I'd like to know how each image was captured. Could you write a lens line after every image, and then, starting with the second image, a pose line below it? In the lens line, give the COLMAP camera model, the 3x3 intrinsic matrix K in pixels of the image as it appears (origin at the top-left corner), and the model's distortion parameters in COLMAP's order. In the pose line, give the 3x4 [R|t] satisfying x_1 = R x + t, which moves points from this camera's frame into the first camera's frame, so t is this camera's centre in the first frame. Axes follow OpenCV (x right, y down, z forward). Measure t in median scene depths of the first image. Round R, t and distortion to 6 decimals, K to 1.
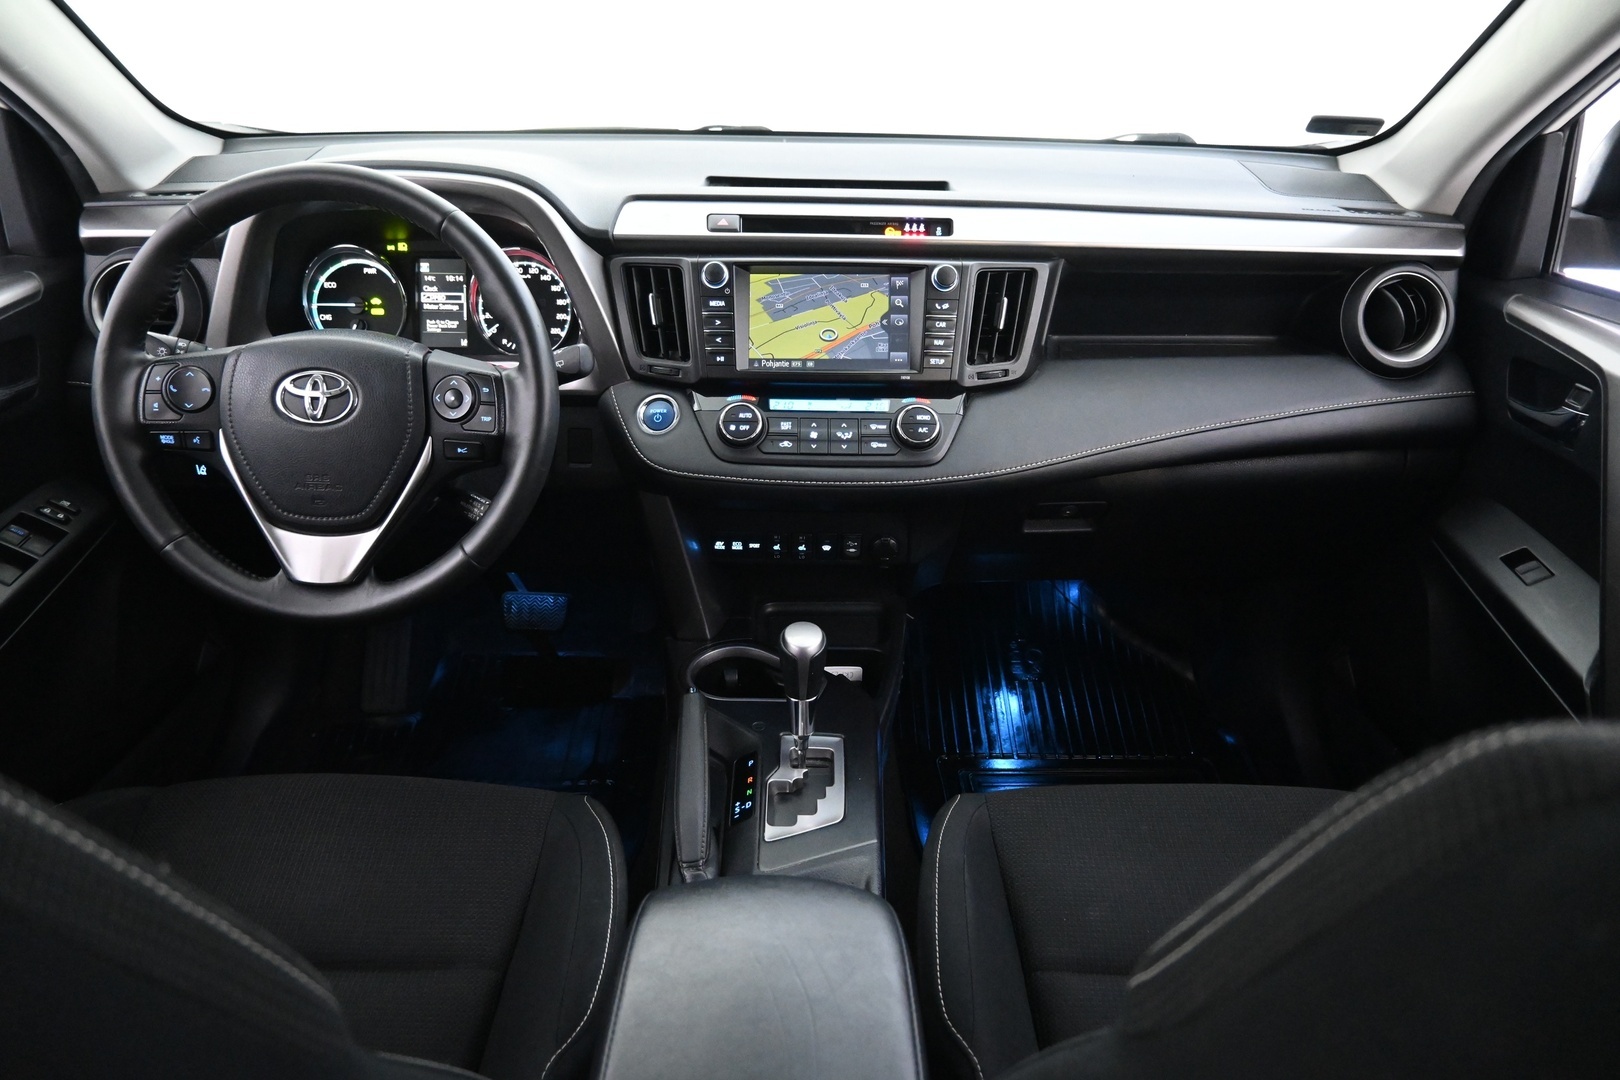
lens RADIAL K [[1104.9, 0, 810.0], [0, 1104.9, 540.0], [0, 0, 1]] dist [-0.002091, -0.001379]
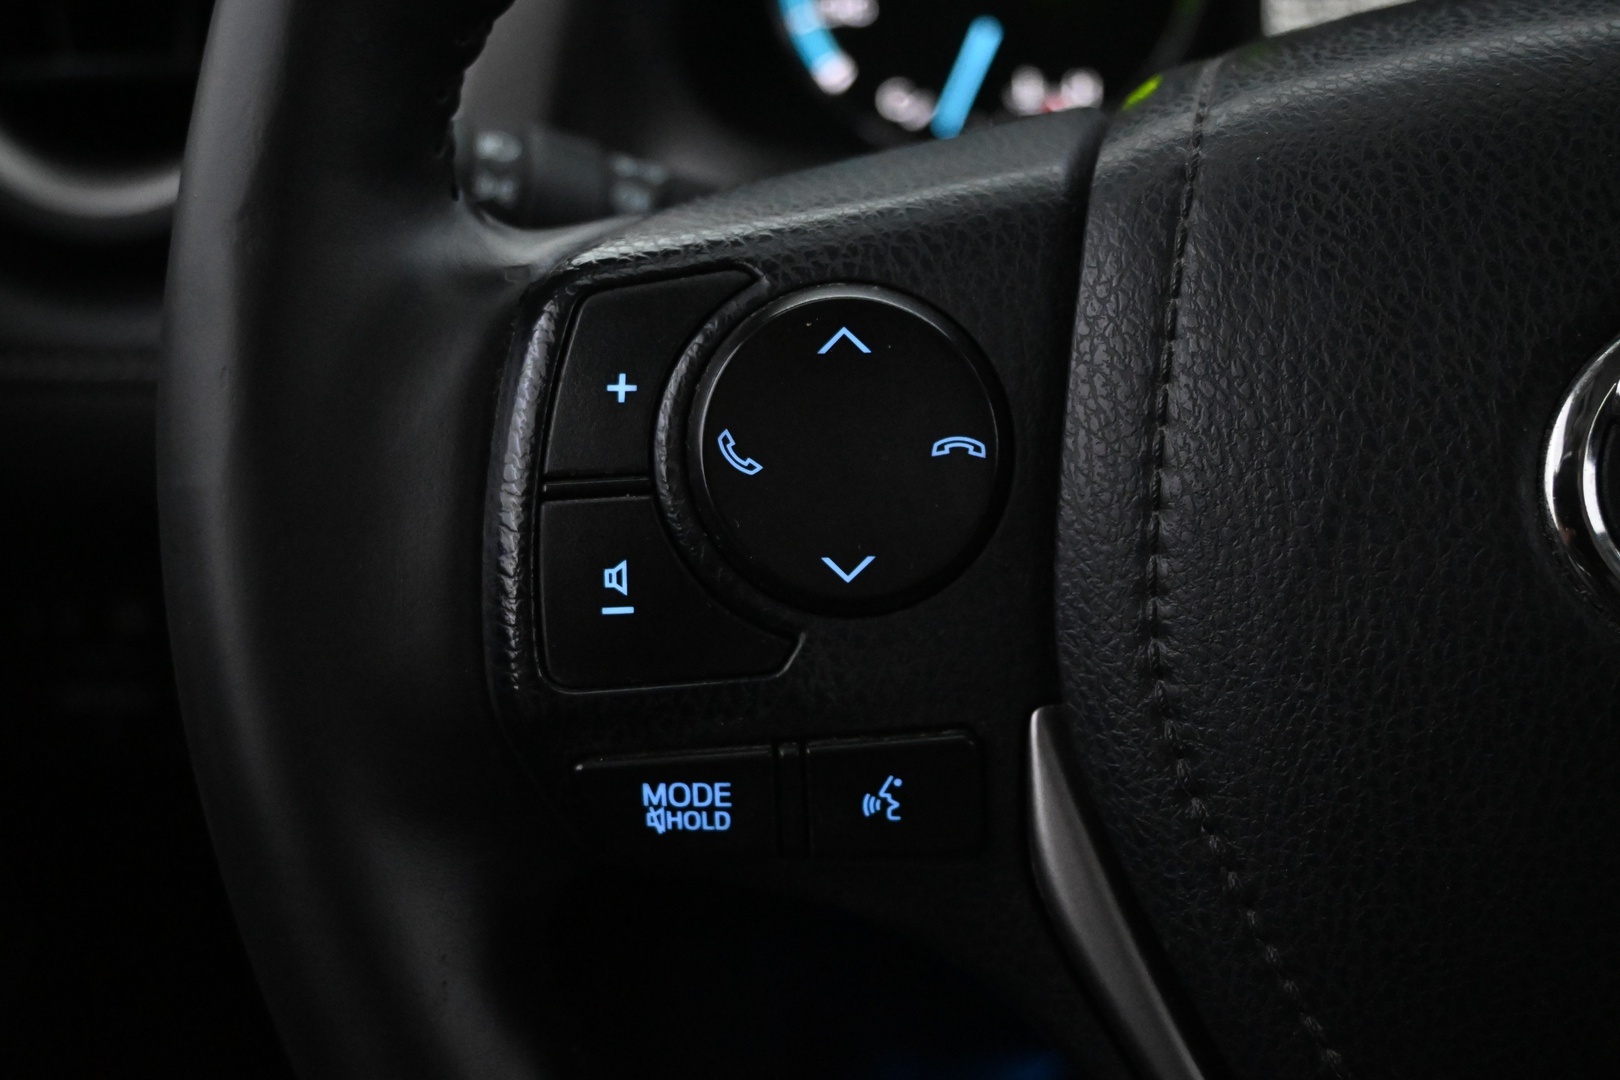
lens RADIAL K [[2045.6, 0, 810.0], [0, 2045.6, 540.0], [0, 0, 1]] dist [0.005731, -0.025450]
pose [[0.996865, -0.050610, -0.060822, -0.461382], [0.052298, 0.998280, 0.026480, -0.110732], [0.059377, -0.029578, 0.997797, 0.621333]]
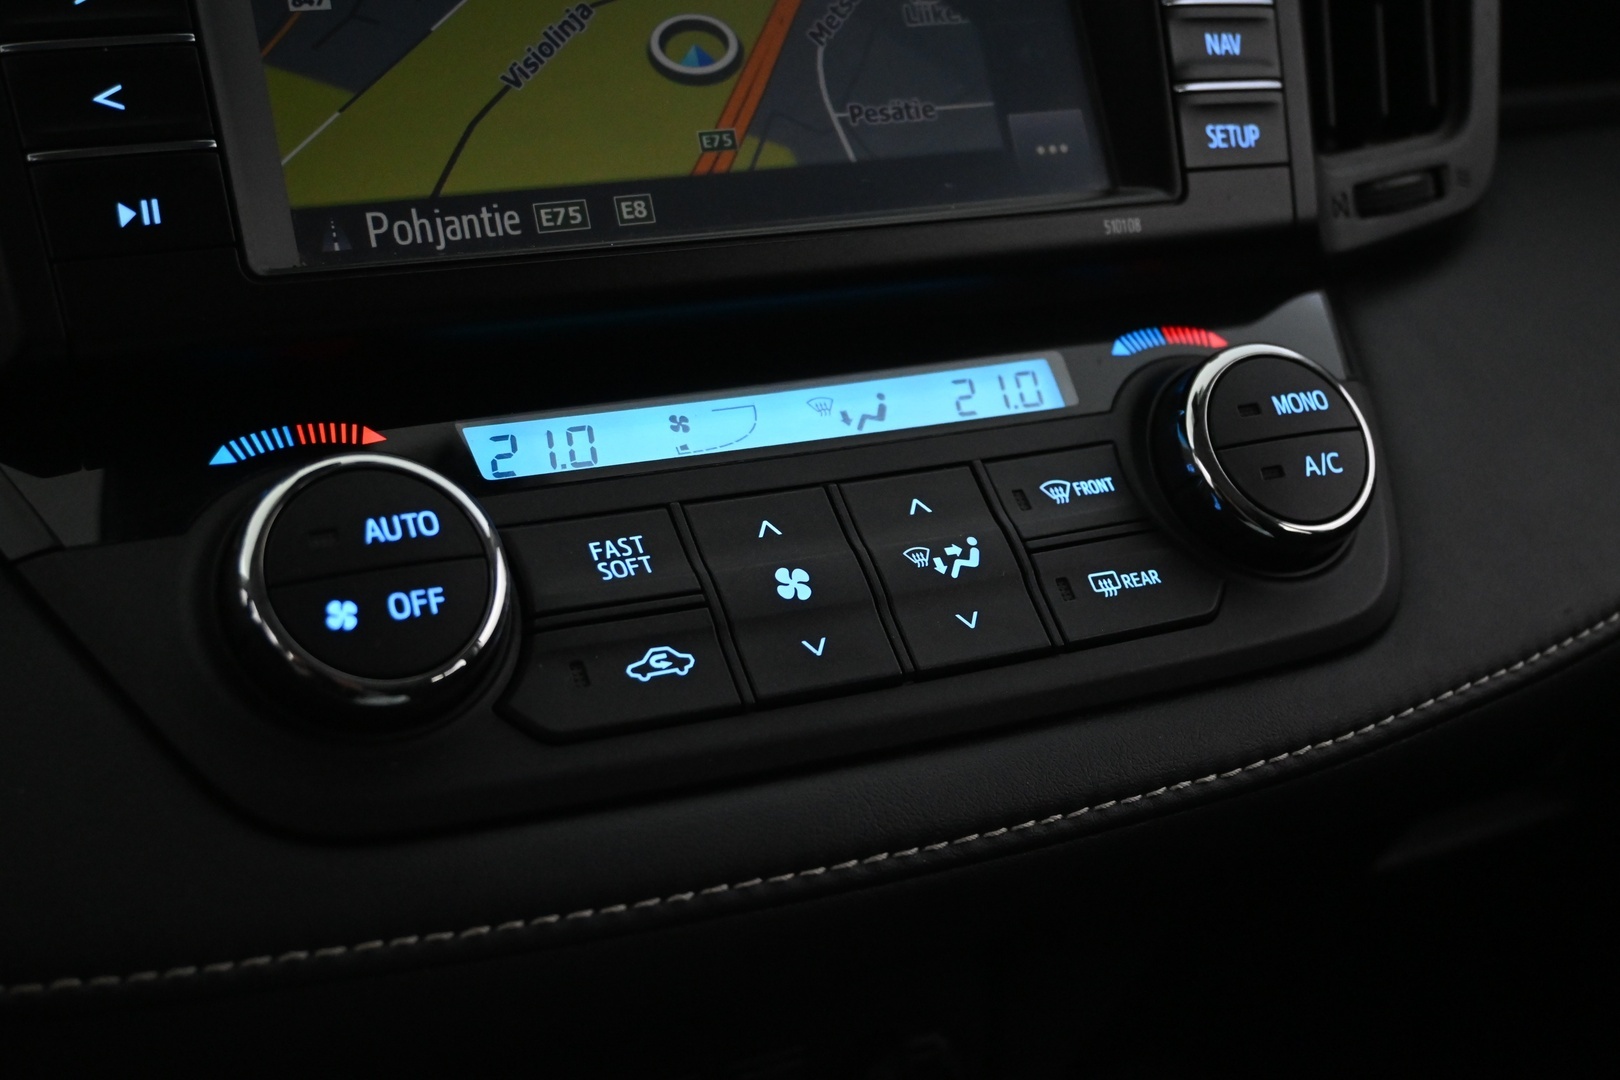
lens RADIAL K [[2246.1, 0, 810.0], [0, 2246.1, 540.0], [0, 0, 1]] dist [0.006101, 0.037778]
pose [[0.888019, -0.148775, 0.435073, -0.141684], [0.207103, 0.974209, -0.089579, -0.068468], [-0.410525, 0.169653, 0.895928, 0.671859]]
